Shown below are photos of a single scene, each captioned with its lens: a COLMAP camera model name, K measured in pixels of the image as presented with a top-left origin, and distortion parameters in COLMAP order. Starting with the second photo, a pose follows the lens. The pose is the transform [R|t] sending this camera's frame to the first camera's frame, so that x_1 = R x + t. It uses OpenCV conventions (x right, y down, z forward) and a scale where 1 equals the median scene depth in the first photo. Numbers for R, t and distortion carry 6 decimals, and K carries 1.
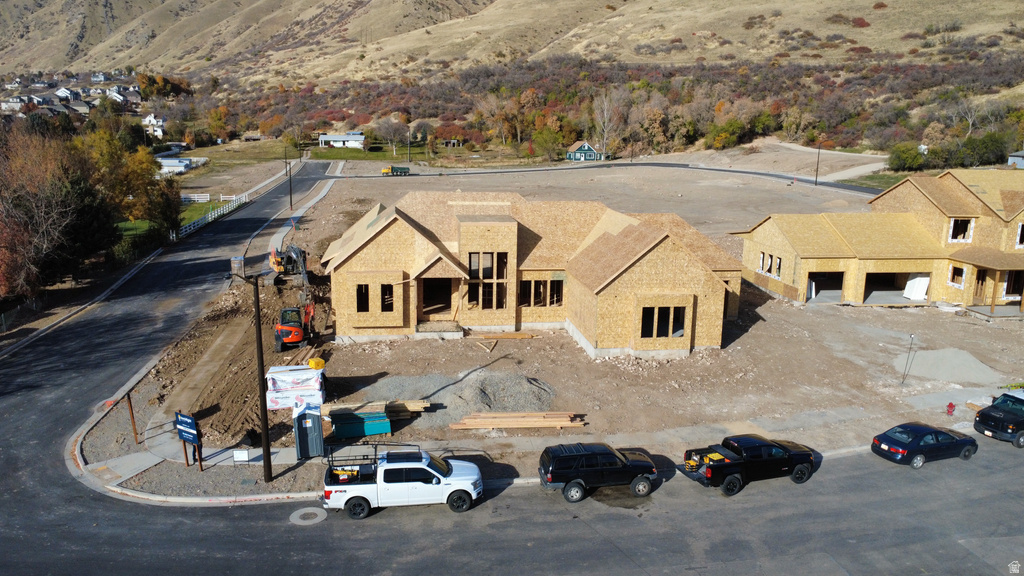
lens RADIAL K [[767.2, 0, 509.8], [0, 767.2, 289.9], [0, 0, 1]] dist [0.006011, -0.007589]
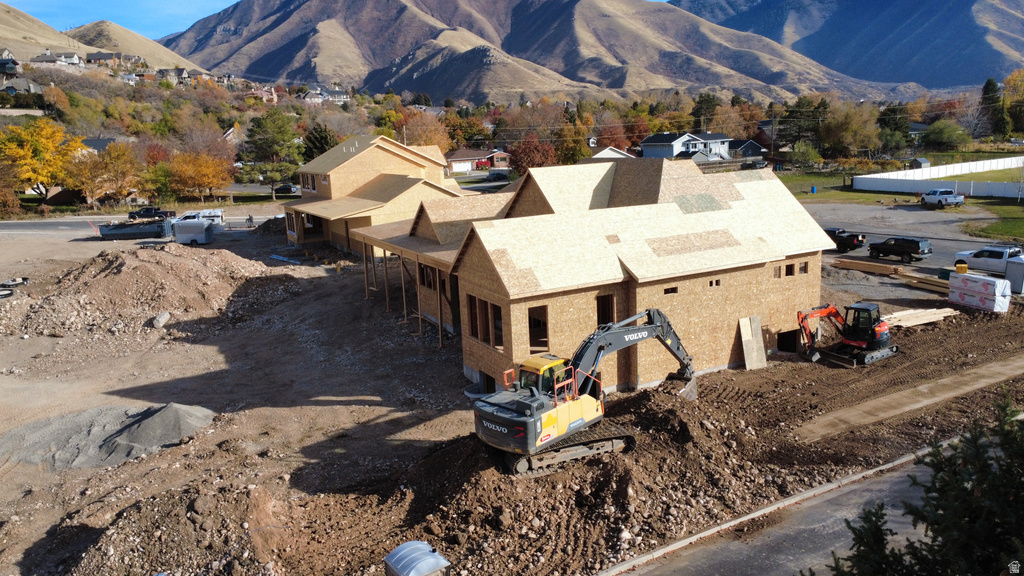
lens RADIAL K [[767.2, 0, 509.8], [0, 767.2, 289.9], [0, 0, 1]] dist [0.006011, -0.007589]
pose [[-0.324022, -0.194461, 0.925848, -0.157079], [0.234974, 0.931437, 0.277870, -0.050167], [-0.916404, 0.307586, -0.256113, 0.274426]]
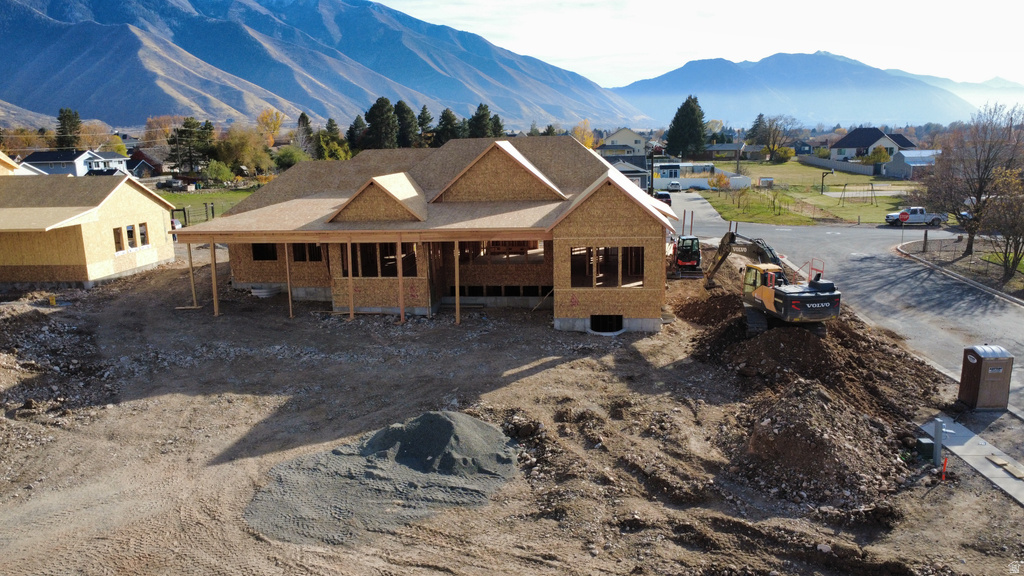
lens RADIAL K [[767.2, 0, 509.8], [0, 767.2, 289.9], [0, 0, 1]] dist [0.006011, -0.007589]
pose [[-0.962707, -0.047036, 0.266427, -0.061597], [0.062372, 0.919658, 0.387735, -0.063030], [-0.263259, 0.389893, -0.882427, 0.377013]]
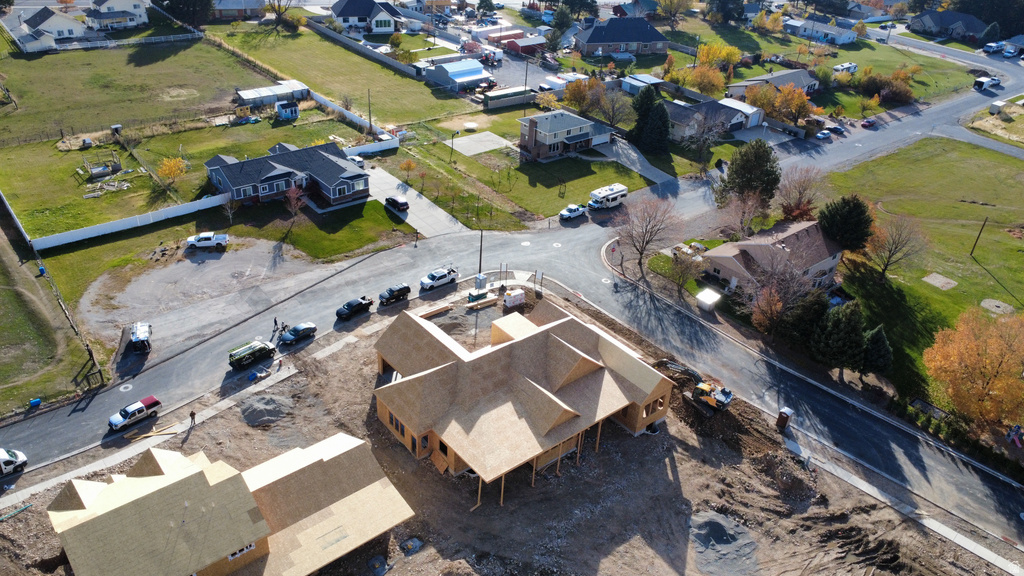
lens RADIAL K [[767.2, 0, 509.8], [0, 767.2, 289.9], [0, 0, 1]] dist [0.006011, -0.007589]
pose [[-0.855873, 0.213281, -0.471160, 0.148762], [-0.170551, 0.743656, 0.646442, -0.241880], [0.488255, 0.633629, -0.600101, 0.378161]]
